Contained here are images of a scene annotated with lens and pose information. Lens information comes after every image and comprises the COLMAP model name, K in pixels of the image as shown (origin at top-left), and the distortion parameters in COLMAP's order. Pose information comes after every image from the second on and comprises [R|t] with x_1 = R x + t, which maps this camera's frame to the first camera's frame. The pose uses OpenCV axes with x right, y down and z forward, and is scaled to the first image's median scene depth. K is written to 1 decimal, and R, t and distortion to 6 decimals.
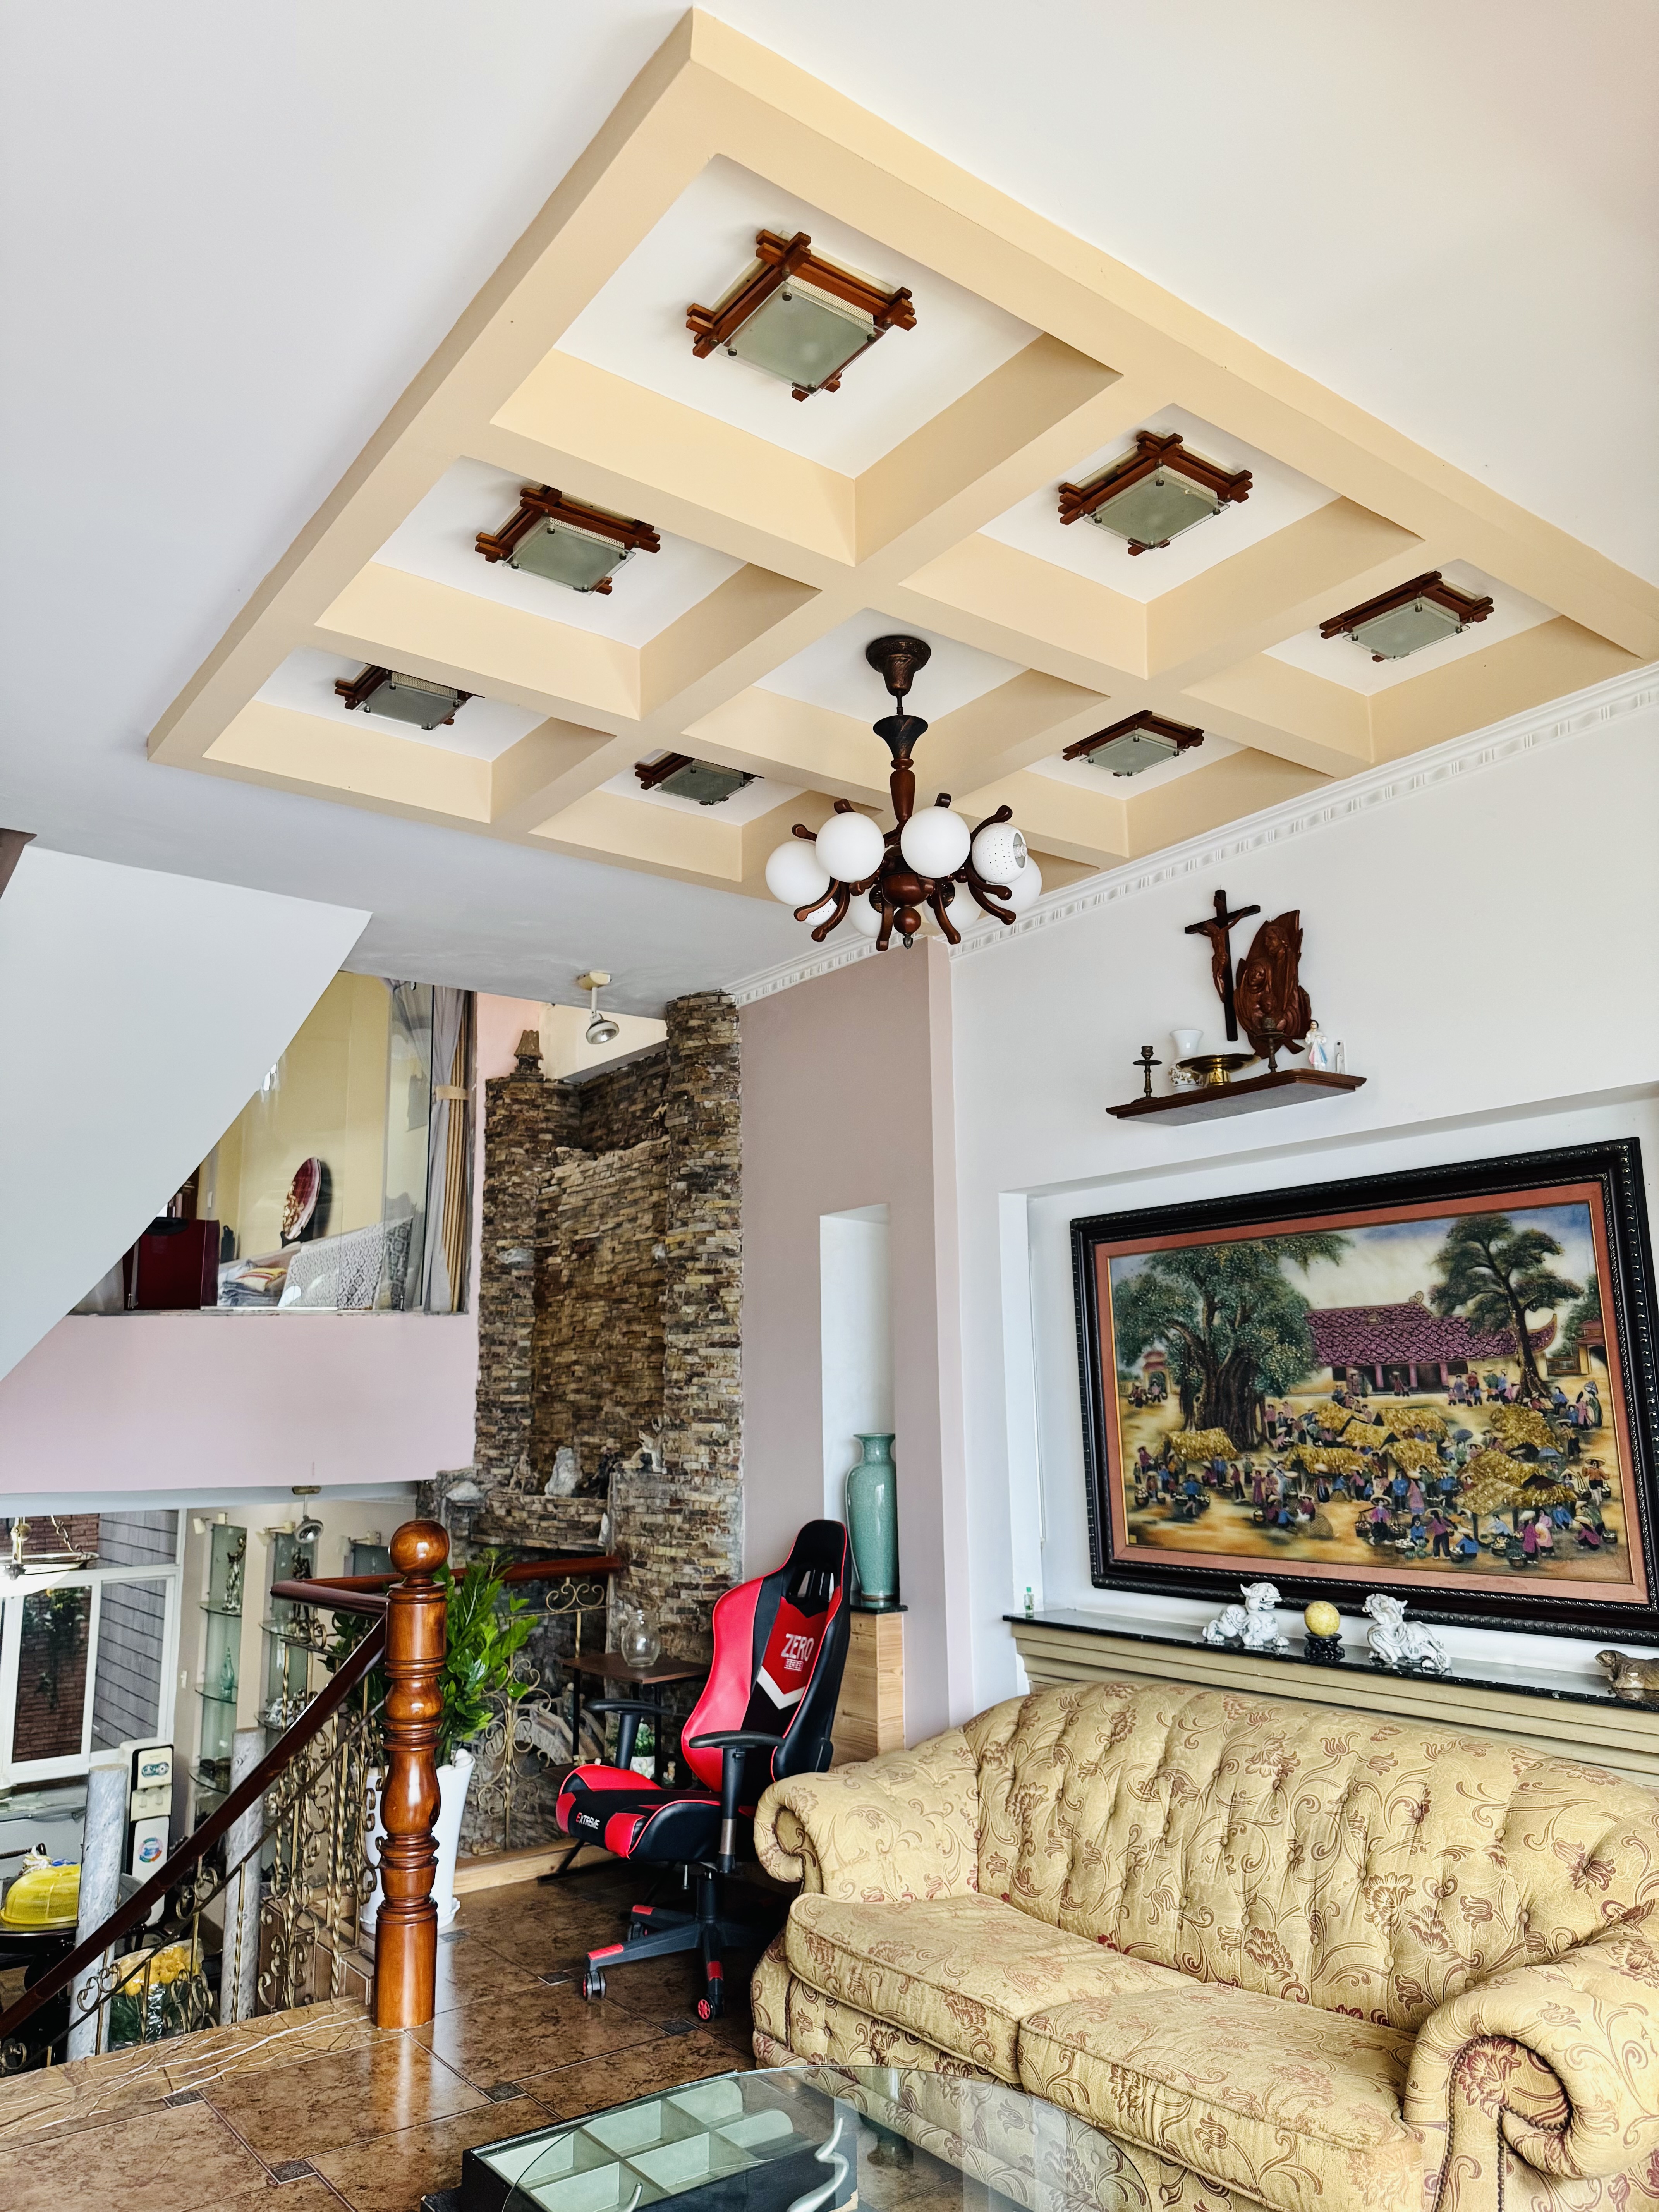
lens RADIAL K [[1571.0, 0, 837.3], [0, 1571.0, 1102.8], [0, 0, 1]] dist [0.057307, -0.062868]
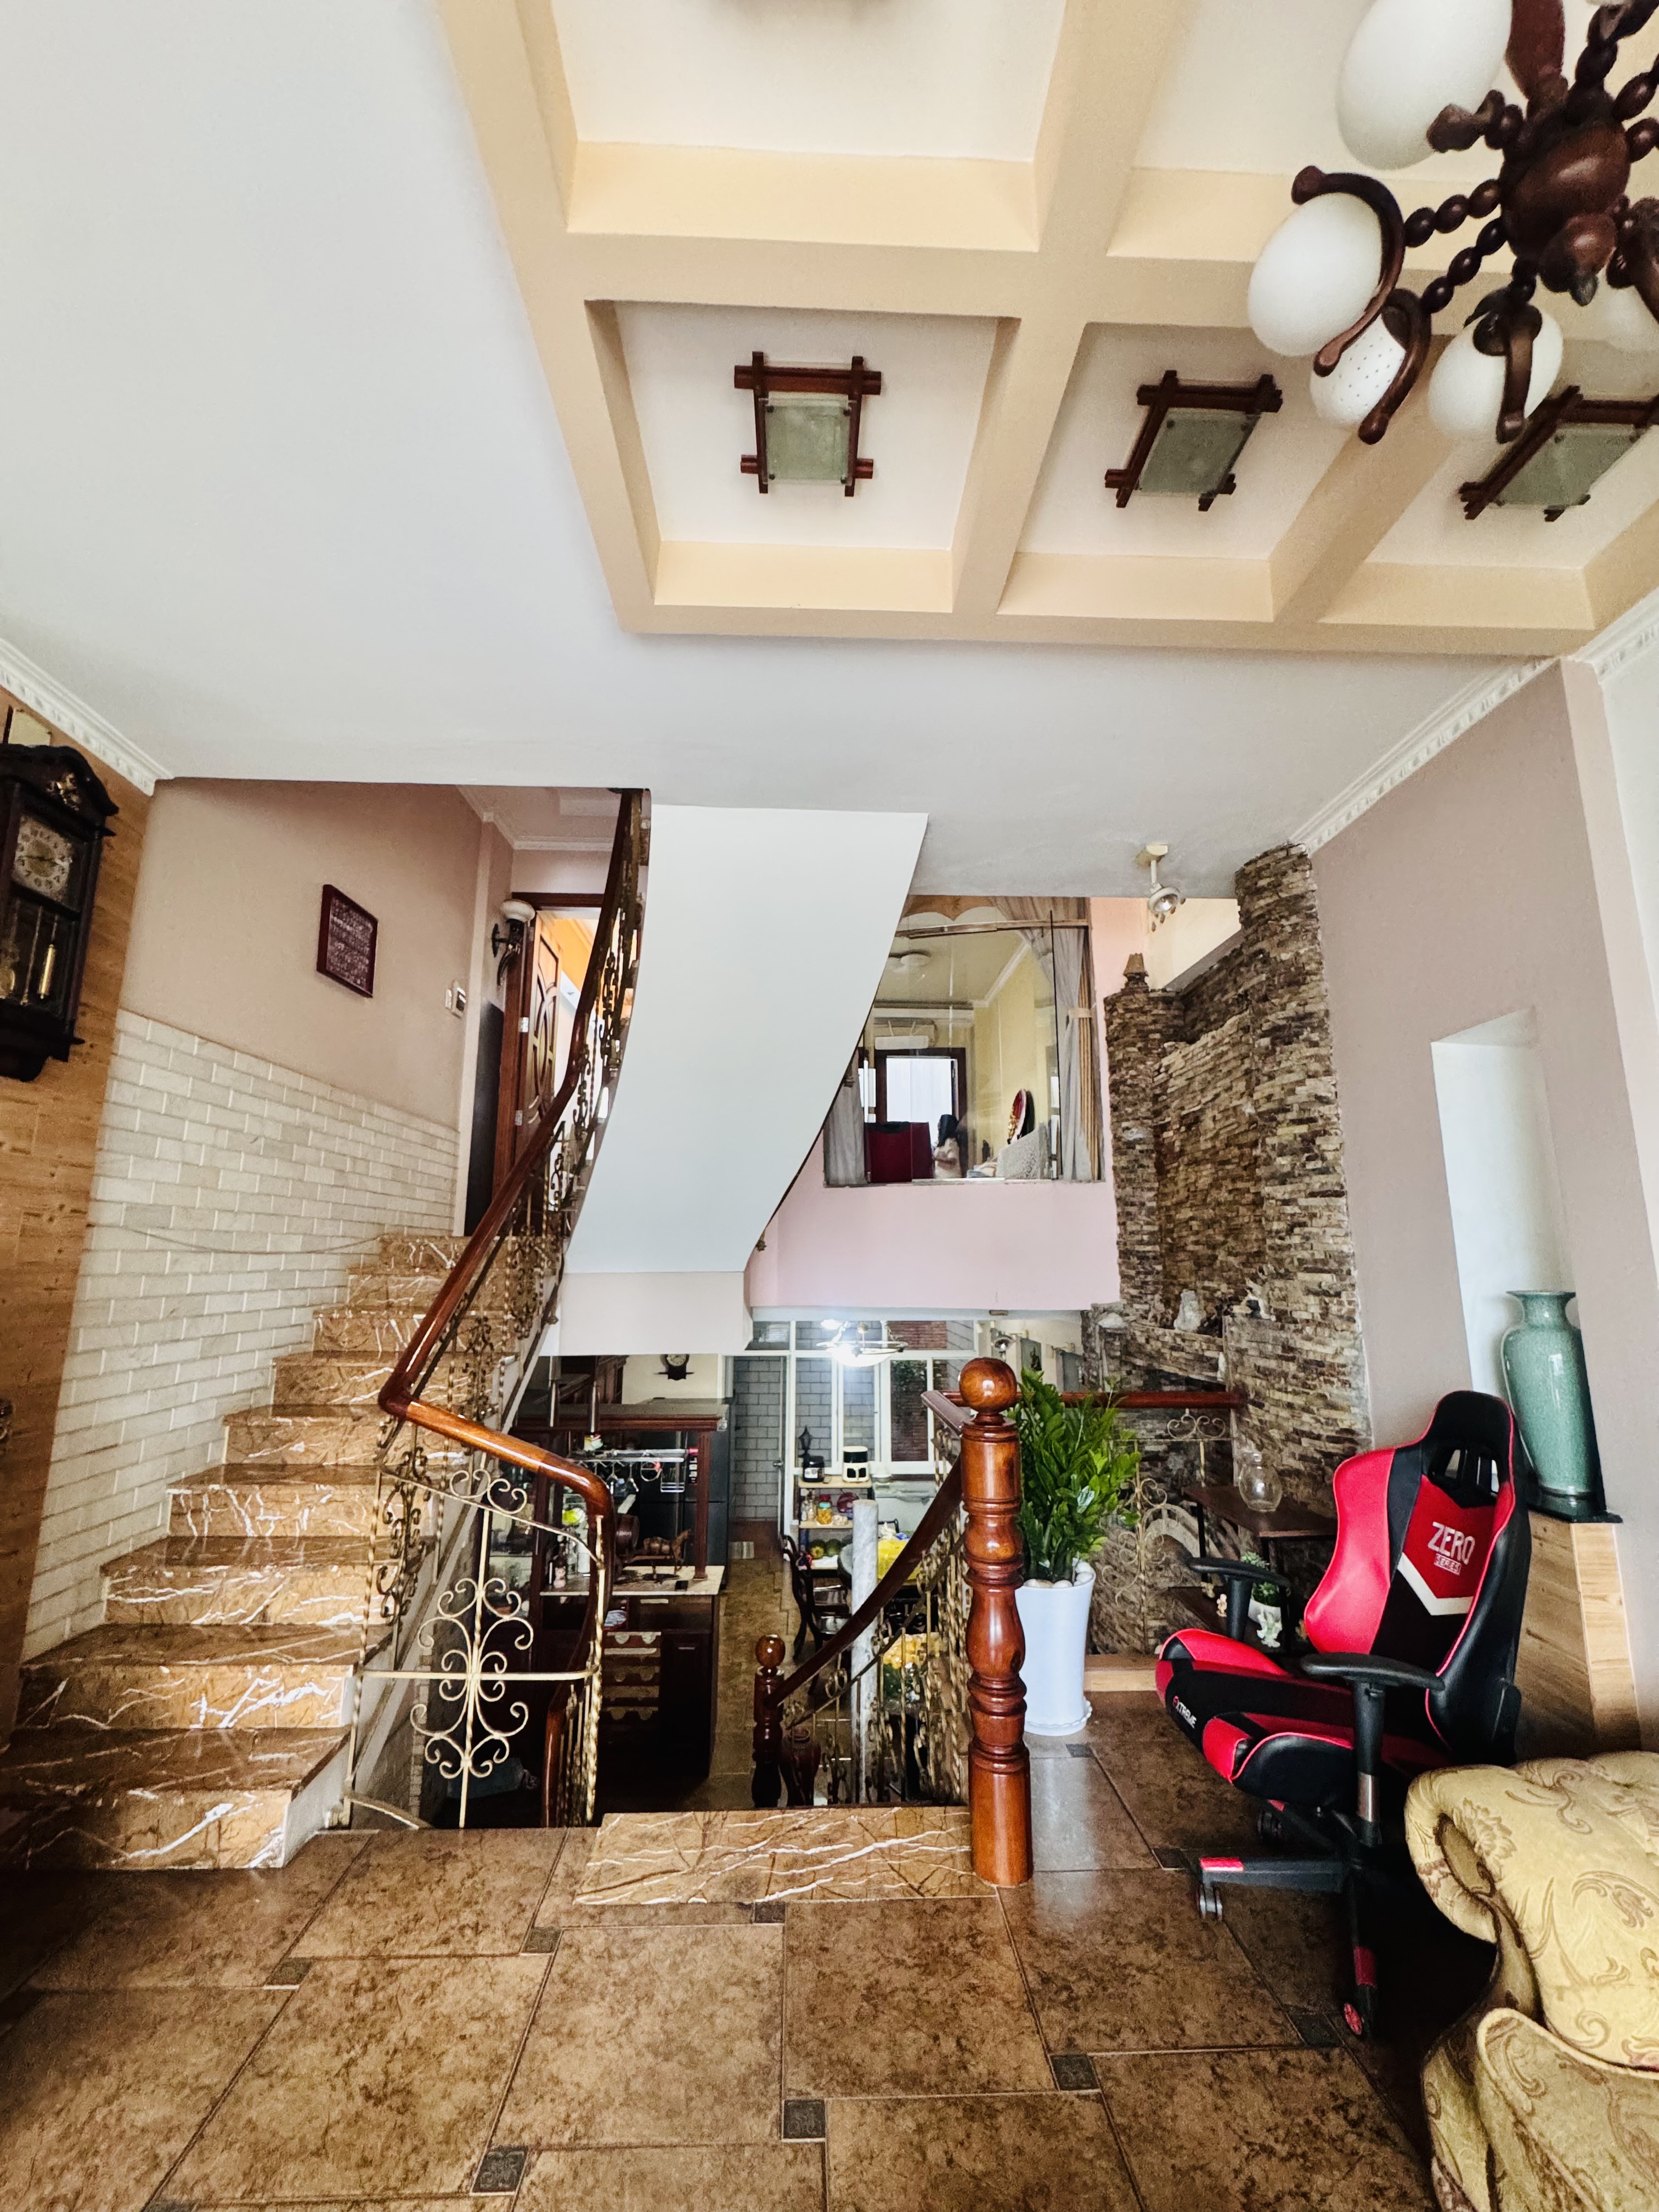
lens RADIAL K [[886.4, 0, 826.3], [0, 886.4, 1102.6], [0, 0, 1]] dist [0.003900, -0.001359]
pose [[0.816792, -0.084043, -0.570779, -0.008204], [0.093122, 0.995565, -0.013331, 0.100740], [0.569368, -0.042264, 0.820996, 0.494726]]
